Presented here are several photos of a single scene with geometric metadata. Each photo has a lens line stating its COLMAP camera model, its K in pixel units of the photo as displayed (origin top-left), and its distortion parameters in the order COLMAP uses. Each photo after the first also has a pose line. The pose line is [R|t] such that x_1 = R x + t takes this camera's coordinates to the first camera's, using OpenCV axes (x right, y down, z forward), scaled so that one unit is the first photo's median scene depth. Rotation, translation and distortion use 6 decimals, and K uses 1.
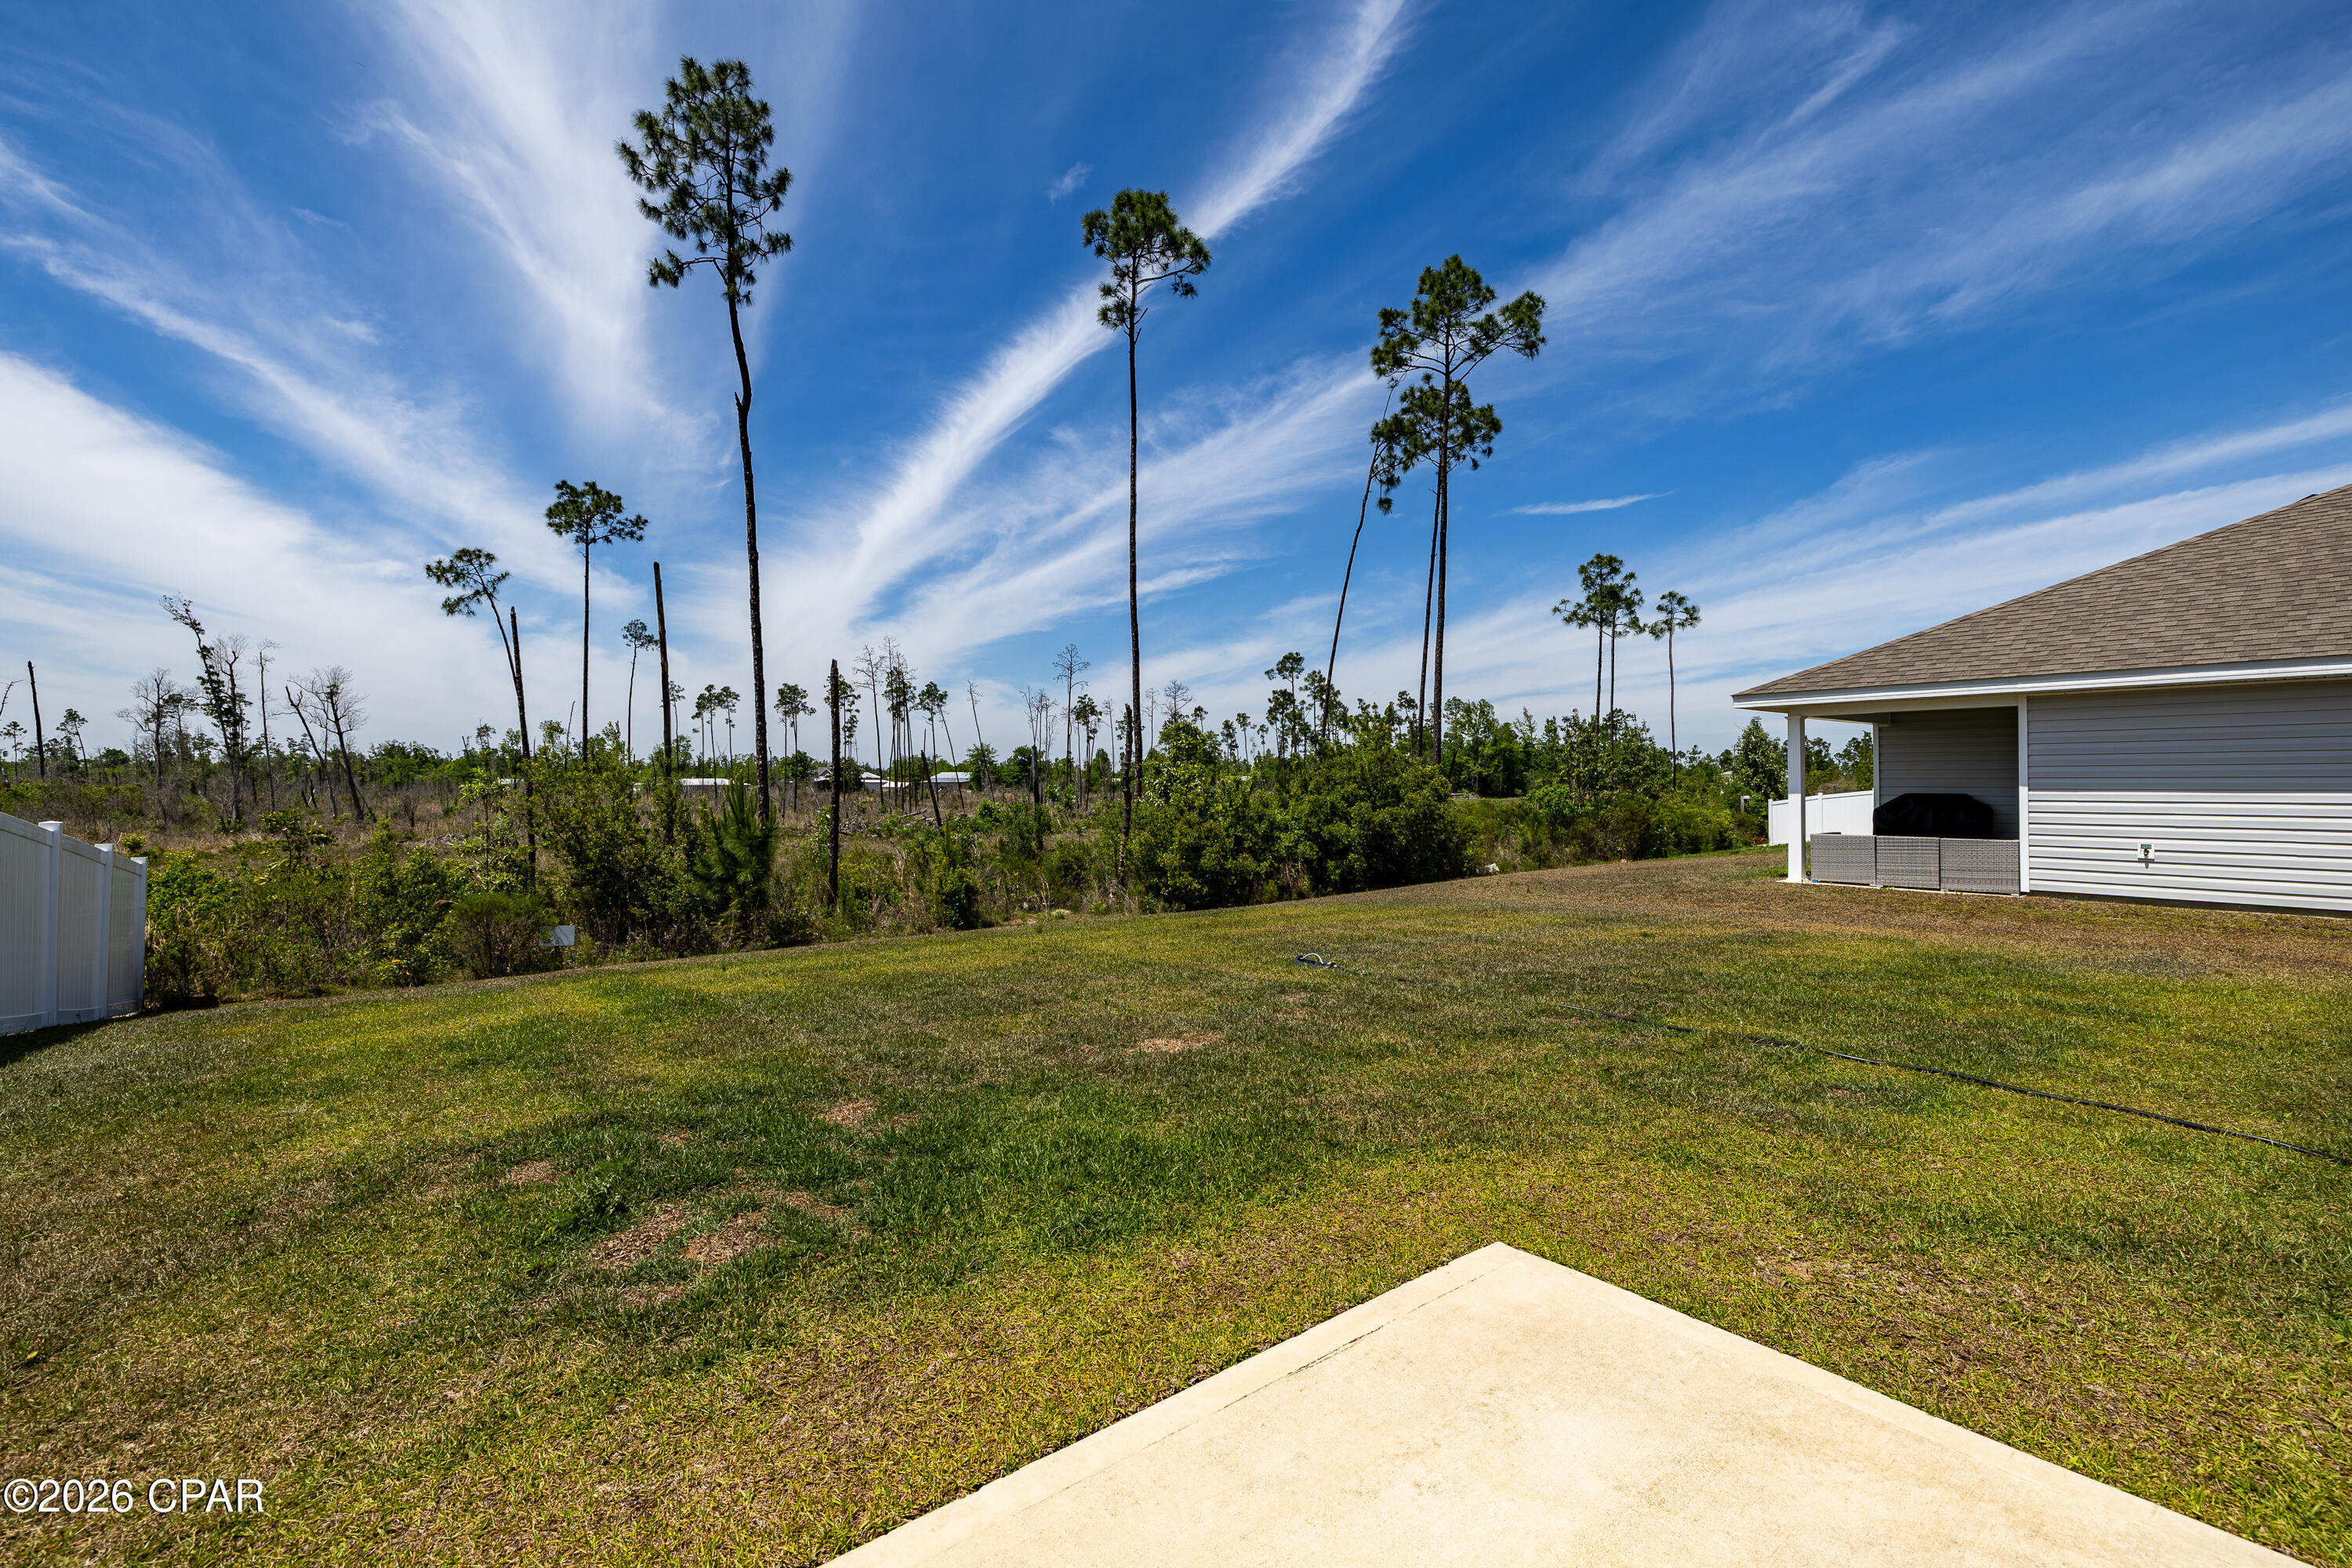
lens RADIAL K [[979.5, 0, 1176.0], [0, 979.5, 784.0], [0, 0, 1]] dist [-0.000193, -0.000019]
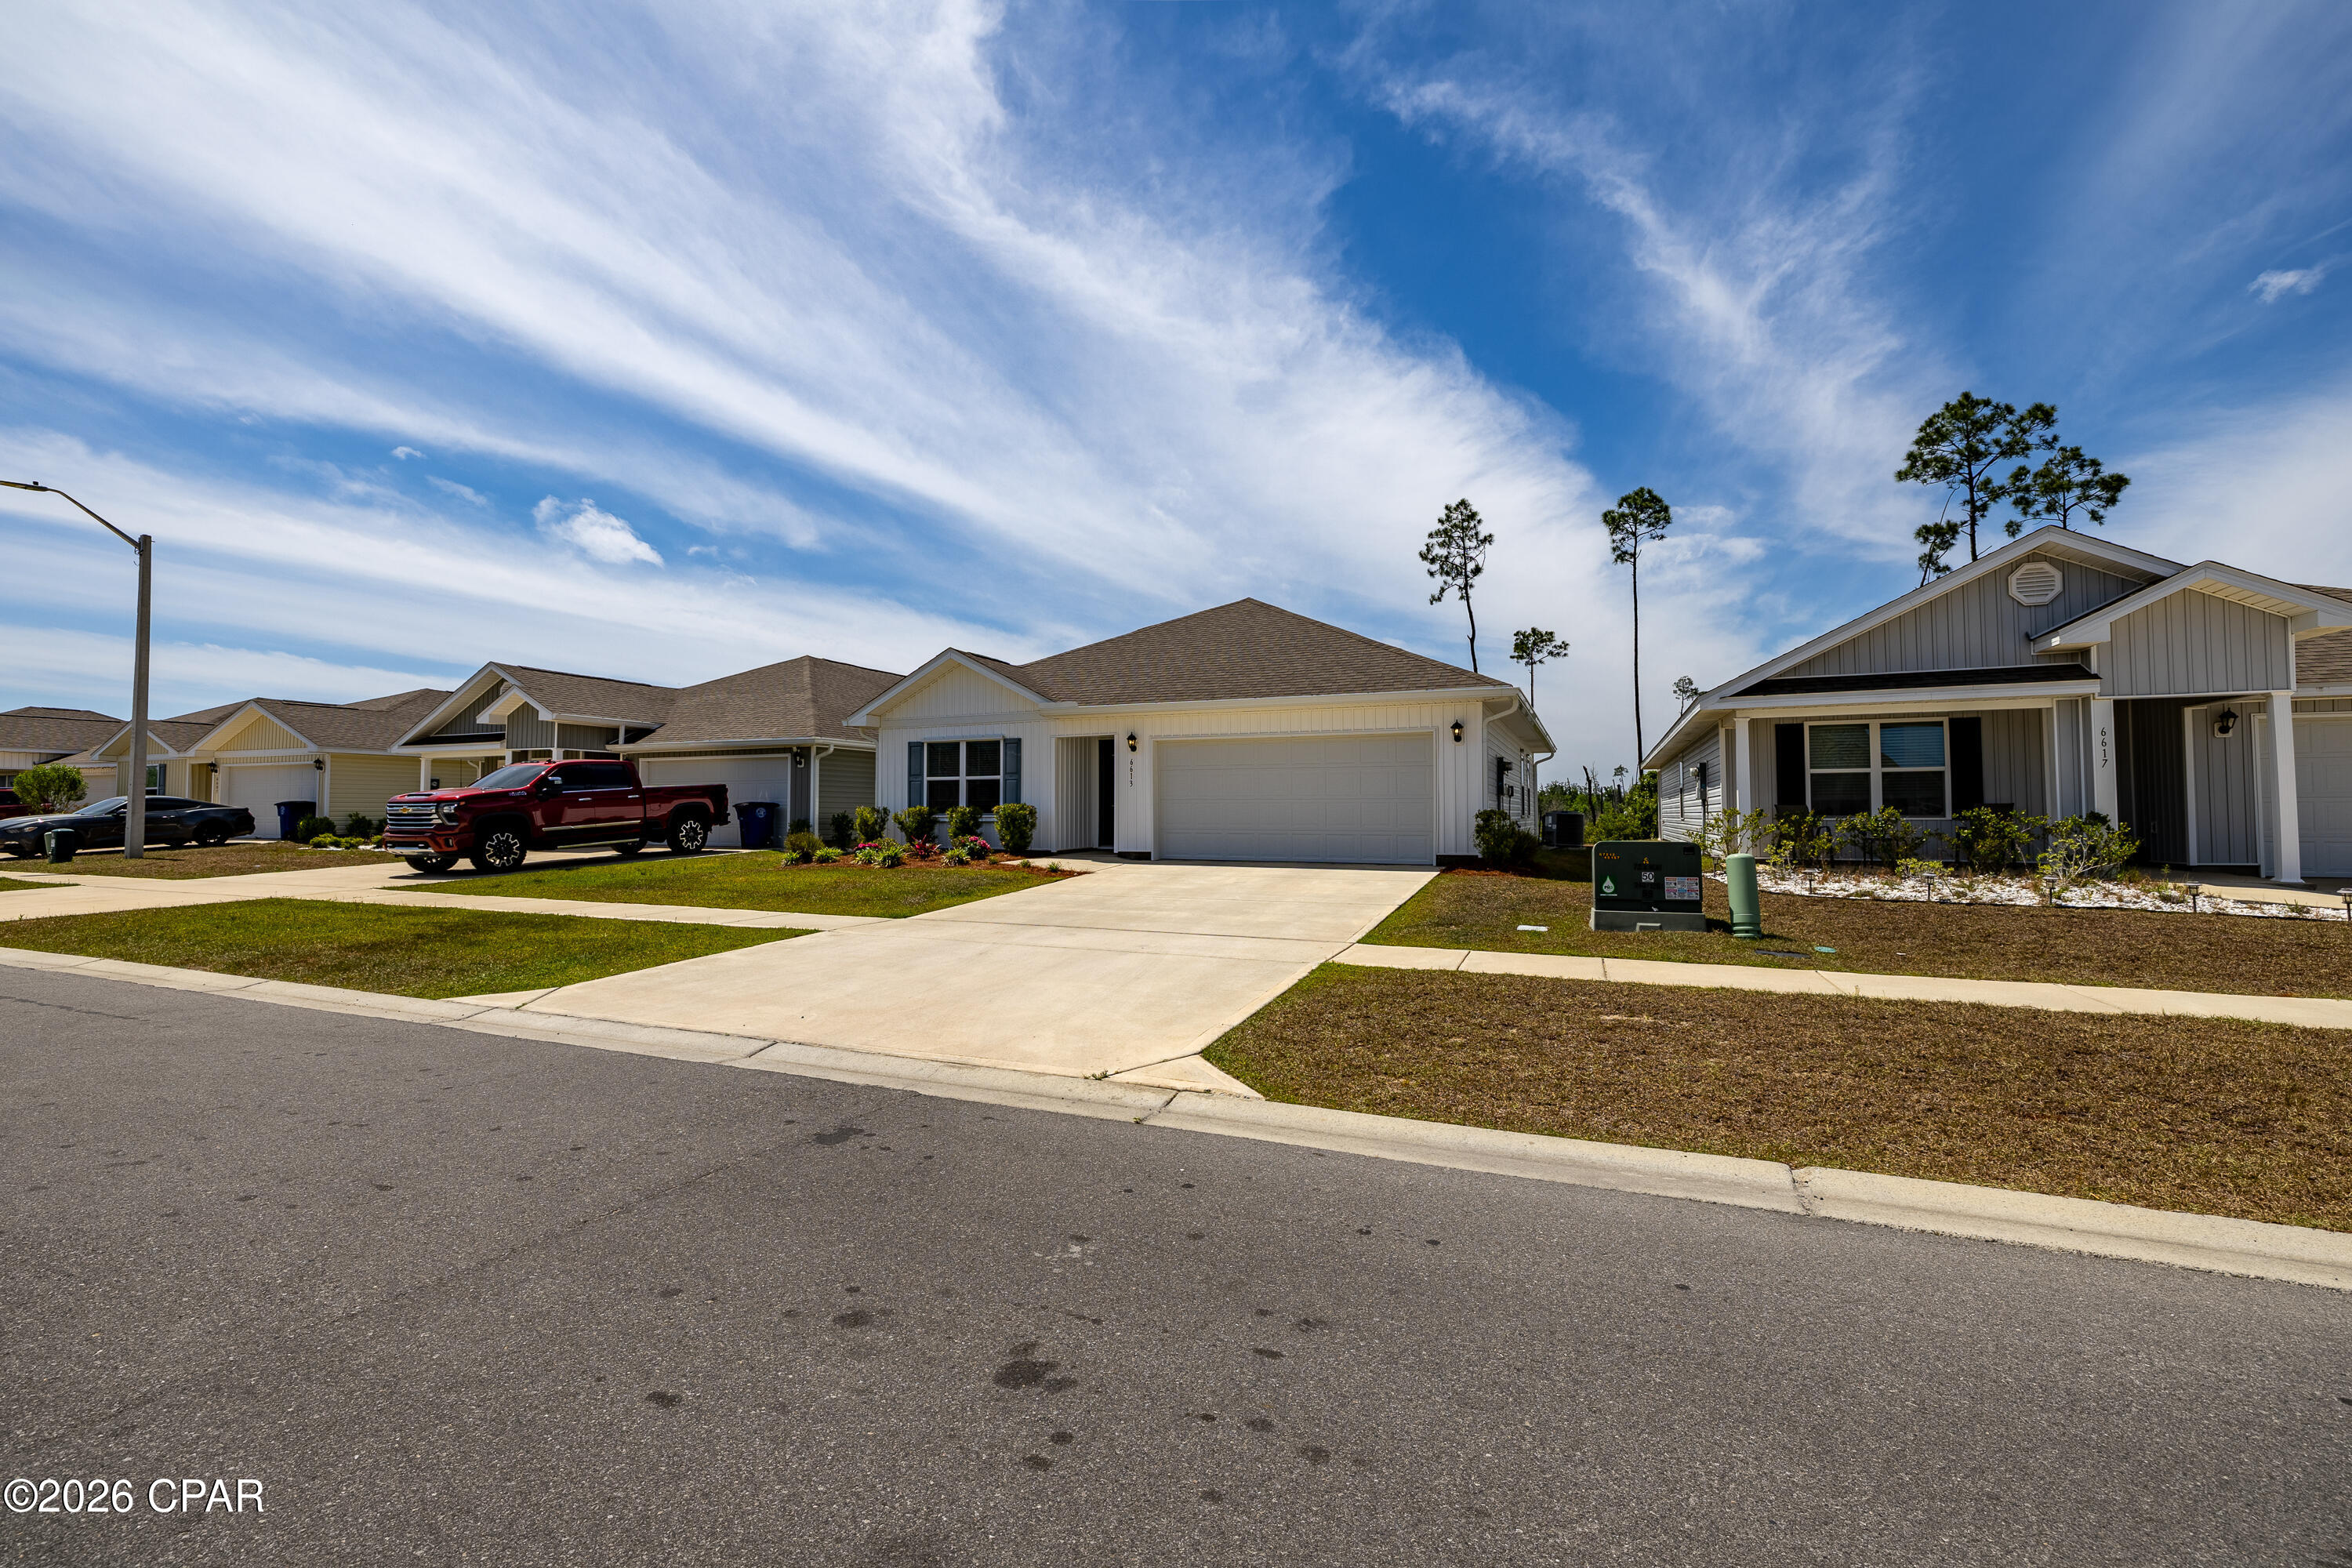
lens RADIAL K [[979.5, 0, 1176.0], [0, 979.5, 784.0], [0, 0, 1]] dist [-0.000193, -0.000019]
pose [[0.464490, -0.025284, -0.885218, 1.290625], [-0.005680, 0.999487, -0.031528, 0.033606], [0.885560, 0.019672, 0.464108, -0.693260]]
